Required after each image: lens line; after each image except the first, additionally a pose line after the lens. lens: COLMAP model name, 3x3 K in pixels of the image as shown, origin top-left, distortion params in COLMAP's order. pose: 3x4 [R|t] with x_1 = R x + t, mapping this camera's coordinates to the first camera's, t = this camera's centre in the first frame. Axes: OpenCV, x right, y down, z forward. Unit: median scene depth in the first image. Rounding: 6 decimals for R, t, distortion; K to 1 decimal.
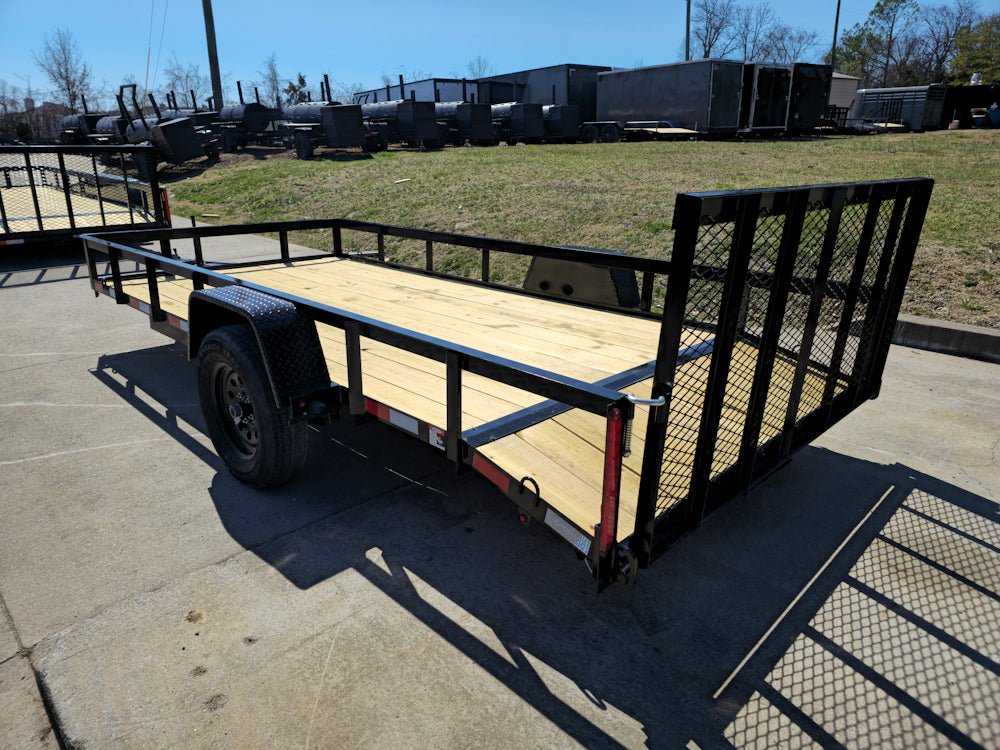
lens RADIAL K [[653.2, 0, 494.5], [0, 653.2, 376.2], [0, 0, 1]] dist [0.053655, -0.042953]
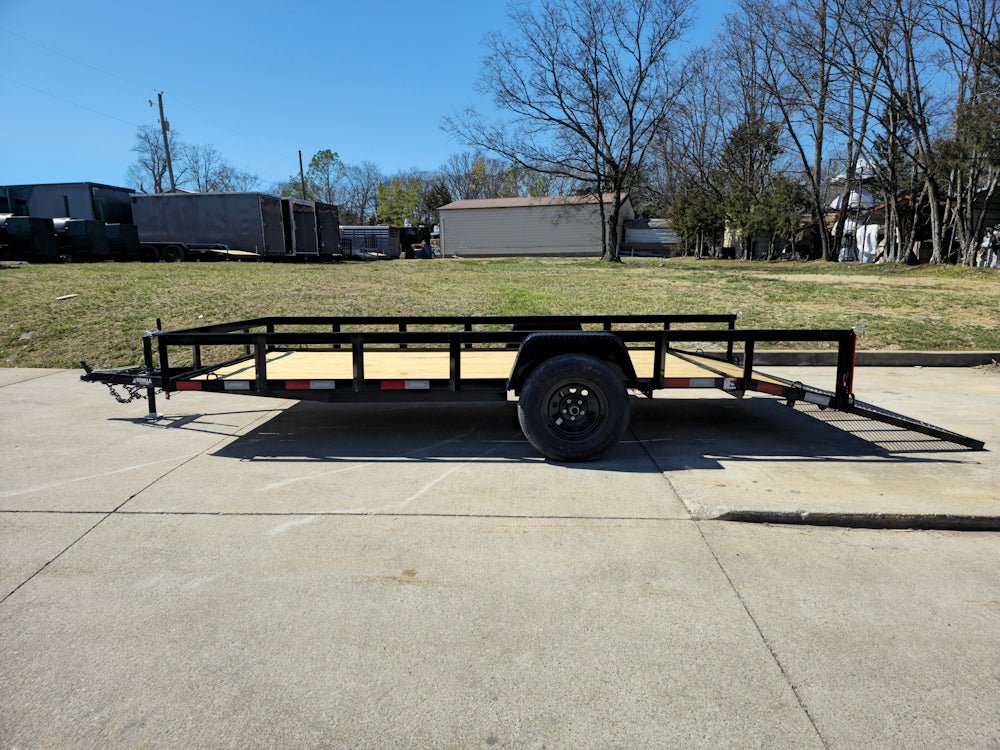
lens RADIAL K [[653.2, 0, 499.6], [0, 653.2, 385.8], [0, 0, 1]] dist [0.053655, -0.042953]
pose [[0.714109, -0.123333, 0.689084, -0.513688], [0.234830, 0.969525, -0.069831, 0.020766], [-0.659472, 0.211685, 0.721309, 0.011021]]
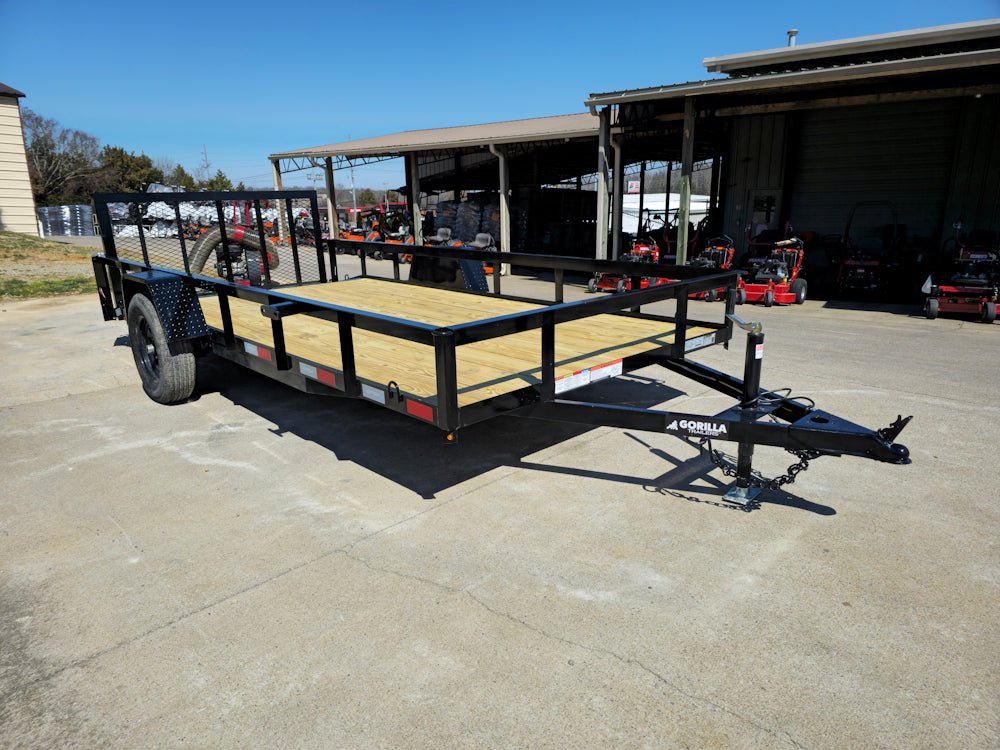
lens RADIAL K [[653.2, 0, 496.7], [0, 653.2, 381.8], [0, 0, 1]] dist [0.053655, -0.042953]
pose [[-0.998779, -0.001220, 0.049392, -0.207342], [0.027249, 0.820304, 0.571278, -0.308993], [-0.041213, 0.571926, -0.819269, 0.953051]]
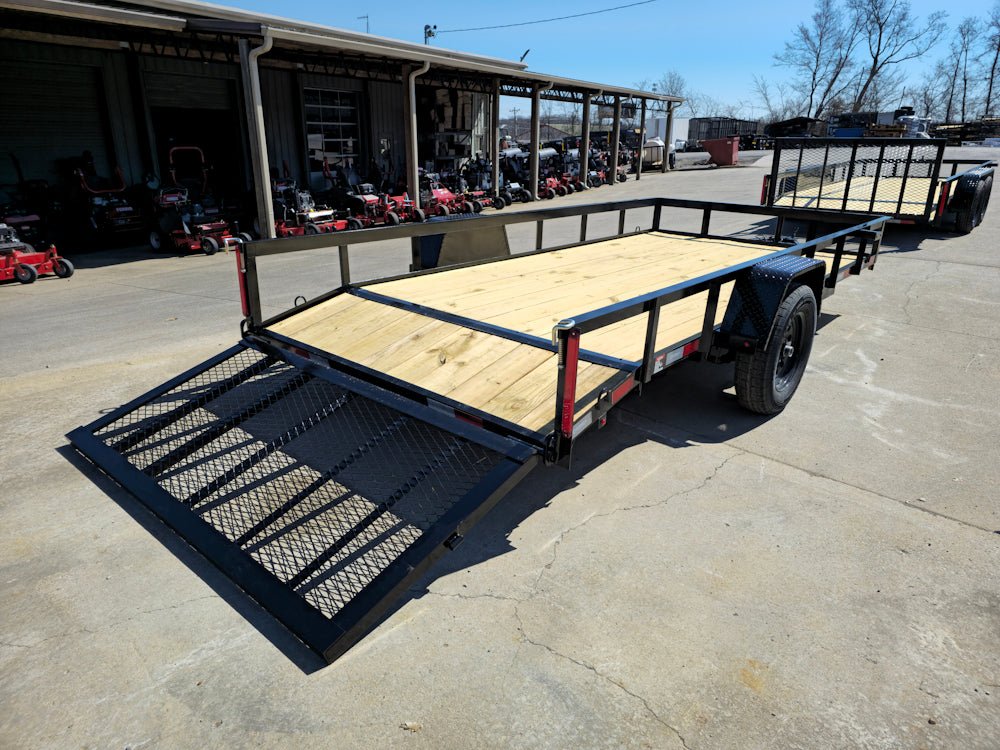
lens RADIAL K [[653.2, 0, 494.8], [0, 653.2, 373.8], [0, 0, 1]] dist [0.053655, -0.042953]
pose [[0.054645, 0.338117, -0.939516, 0.469438], [-0.339824, 0.891051, 0.300910, -0.100325], [0.938900, 0.302827, 0.163591, 0.299239]]
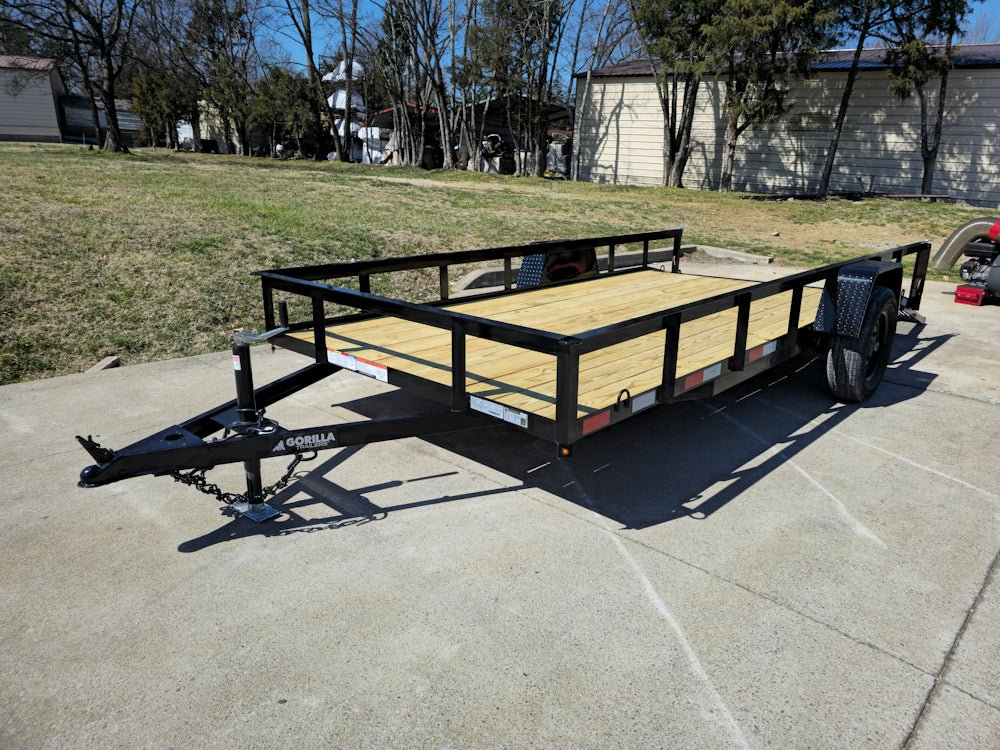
lens RADIAL K [[653.2, 0, 492.2], [0, 653.2, 373.4], [0, 0, 1]] dist [0.053655, -0.042953]
pose [[-0.013463, -0.296006, 0.955091, -0.590195], [0.314053, 0.905590, 0.285092, -0.186848], [-0.949310, 0.303787, 0.080769, 0.564340]]
